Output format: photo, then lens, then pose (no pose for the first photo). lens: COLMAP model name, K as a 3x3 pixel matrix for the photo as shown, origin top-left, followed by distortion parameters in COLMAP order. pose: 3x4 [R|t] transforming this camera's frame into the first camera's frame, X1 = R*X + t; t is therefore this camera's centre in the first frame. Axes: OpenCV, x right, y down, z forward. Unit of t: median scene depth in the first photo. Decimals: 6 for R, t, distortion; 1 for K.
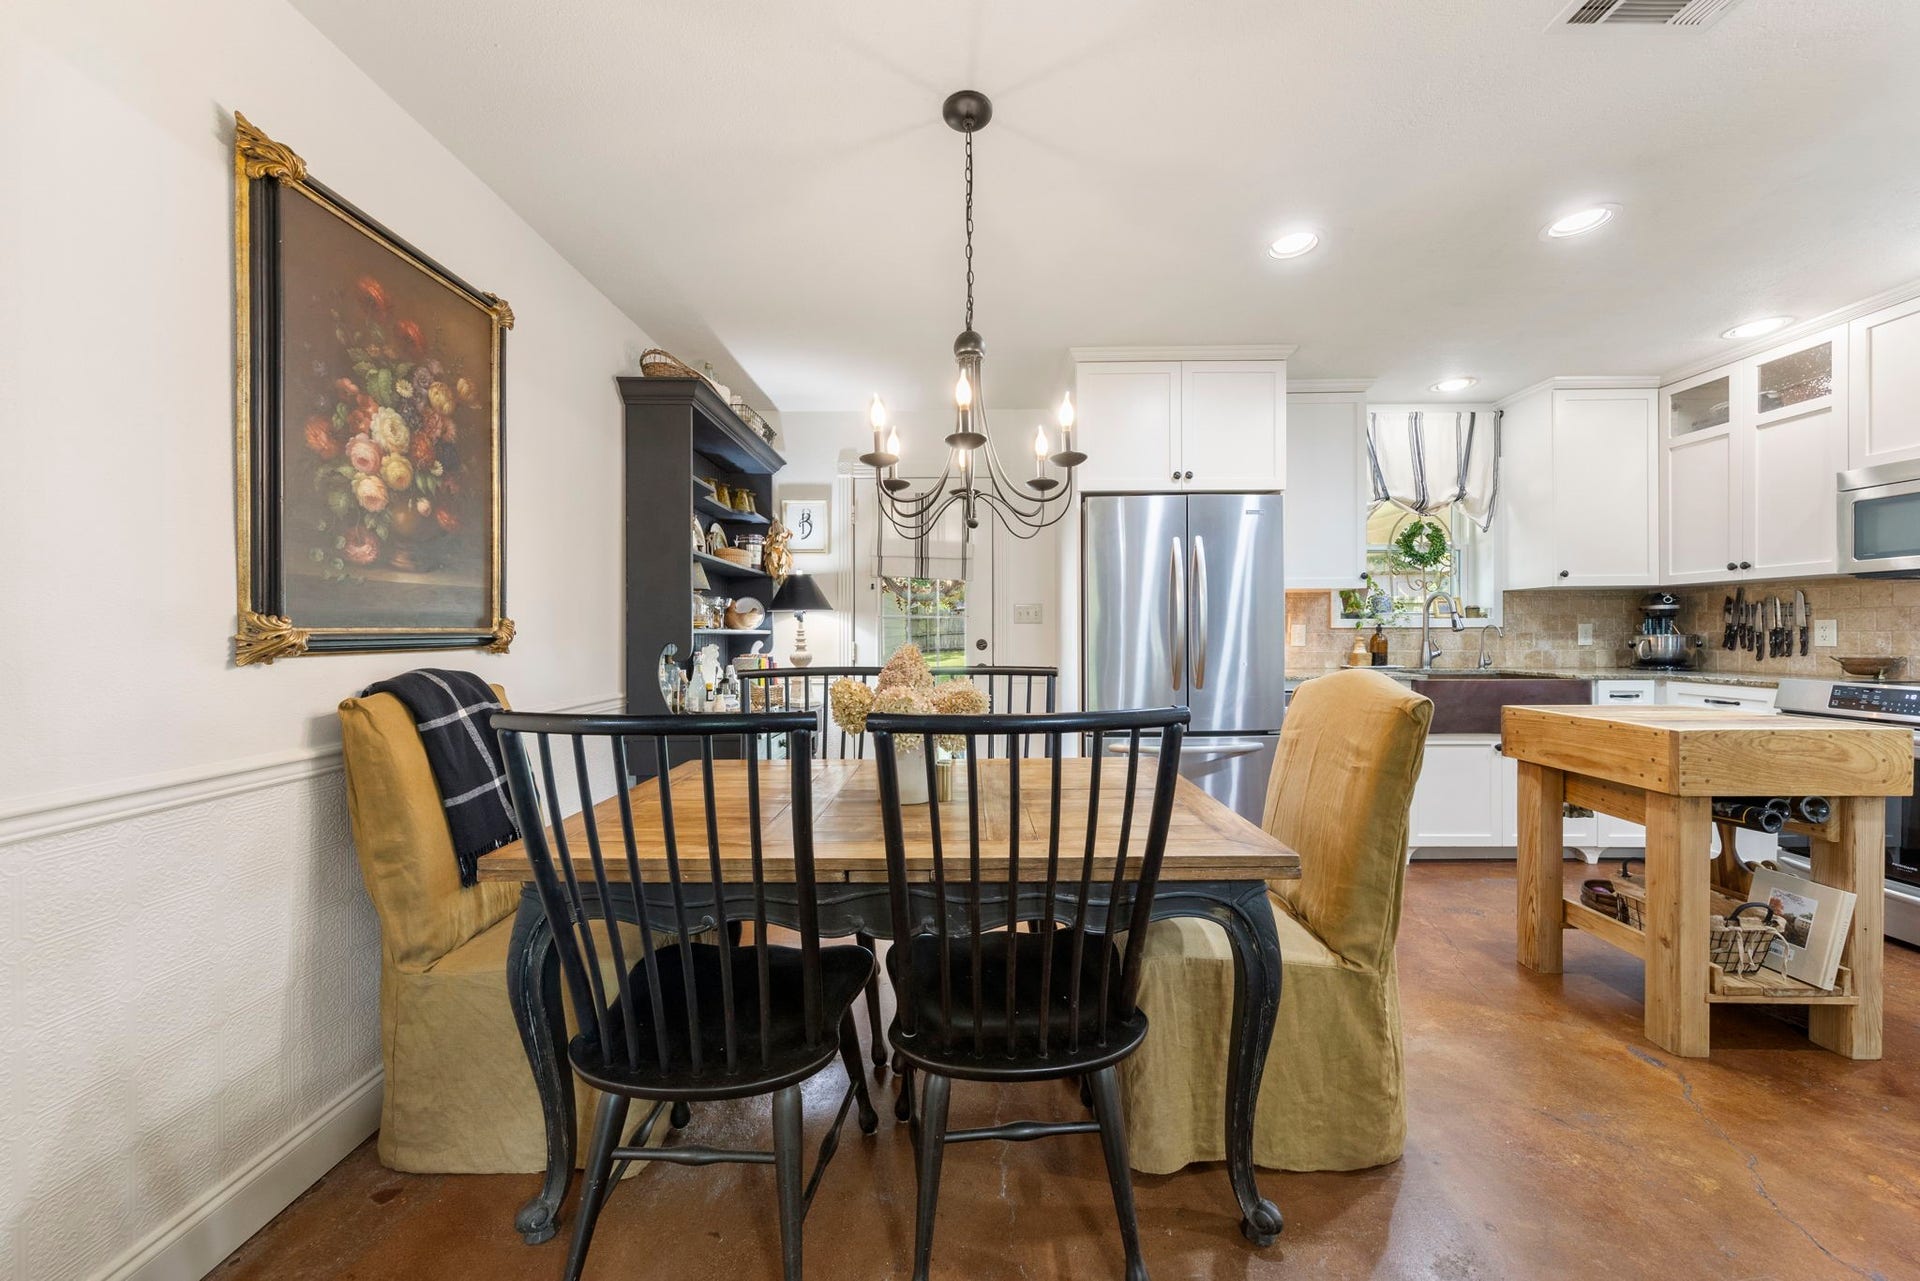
lens RADIAL K [[674.8, 0, 955.0], [0, 674.8, 635.5], [0, 0, 1]] dist [0.000744, -0.000078]
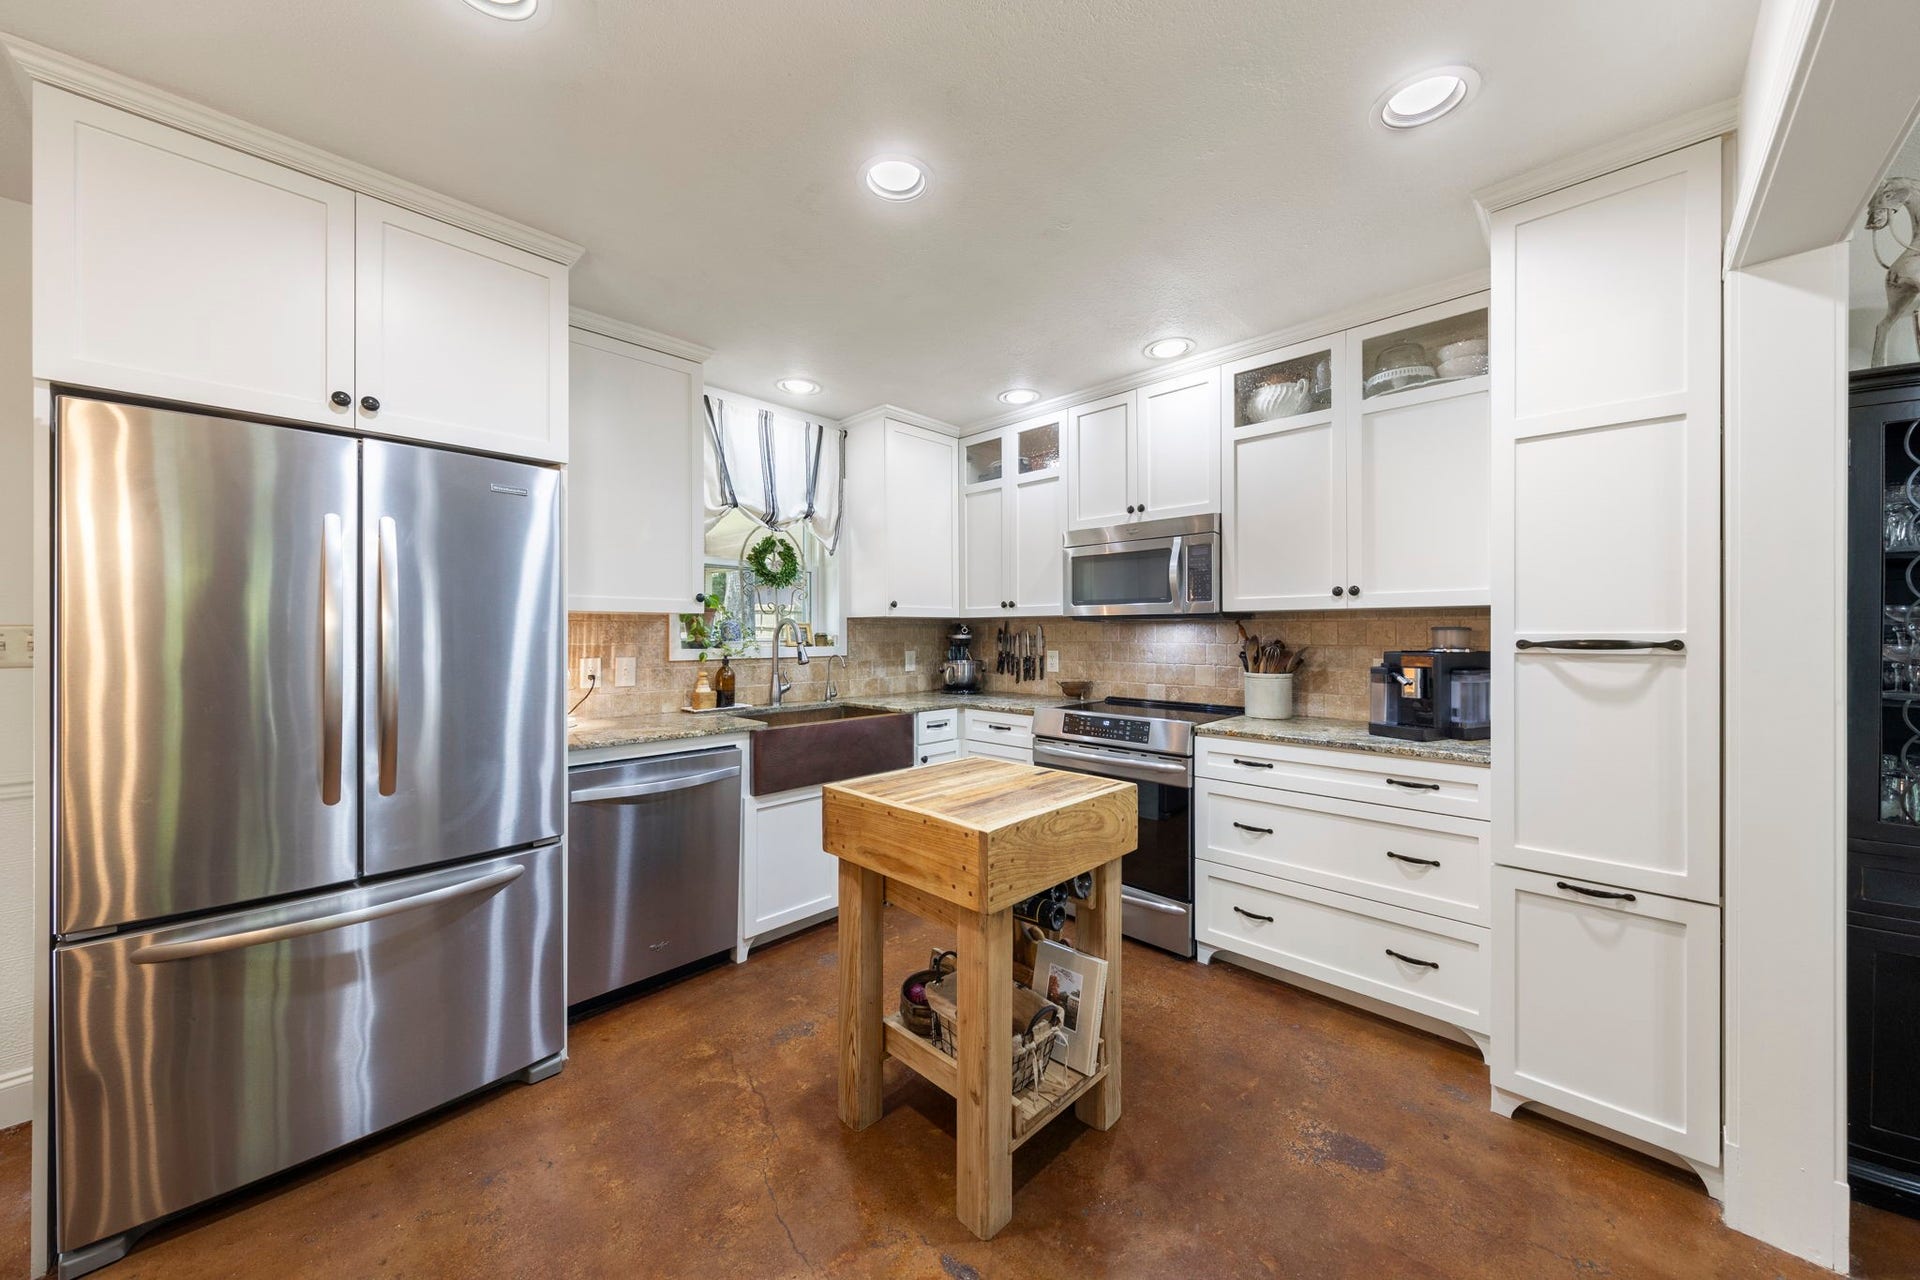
lens RADIAL K [[680.3, 0, 971.7], [0, 680.3, 626.3], [0, 0, 1]] dist [0.002255, -0.000065]
pose [[0.672889, 0.010051, 0.739675, 0.249221], [0.003187, 0.999859, -0.016485, -0.043809], [-0.739736, 0.013450, 0.672762, 0.252026]]
